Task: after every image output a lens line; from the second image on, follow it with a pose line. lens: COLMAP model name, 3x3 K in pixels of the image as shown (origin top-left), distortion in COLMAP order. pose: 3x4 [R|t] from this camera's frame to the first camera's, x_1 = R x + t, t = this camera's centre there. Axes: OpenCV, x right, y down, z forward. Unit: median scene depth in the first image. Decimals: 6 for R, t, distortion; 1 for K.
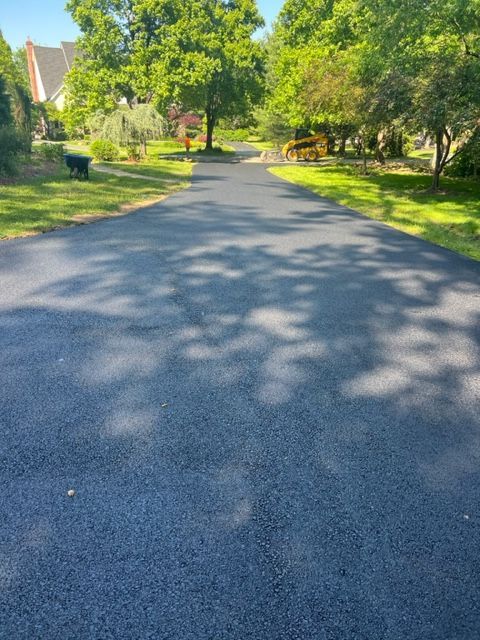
lens RADIAL K [[478.5, 0, 240.0], [0, 478.5, 320.0], [0, 0, 1]] dist [0.024937, -0.008227]
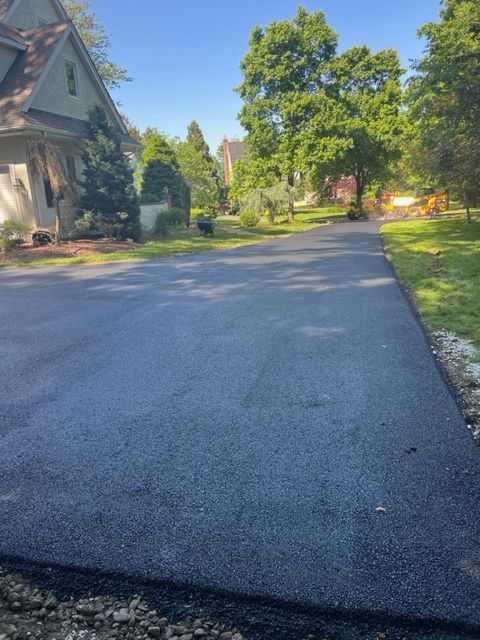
lens RADIAL K [[478.5, 0, 240.0], [0, 478.5, 320.0], [0, 0, 1]] dist [0.024937, -0.008227]
pose [[0.928069, 0.012947, -0.372182, 0.157421], [-0.060711, 0.991286, -0.116905, 0.065790], [0.367426, 0.131091, 0.920768, -0.152986]]
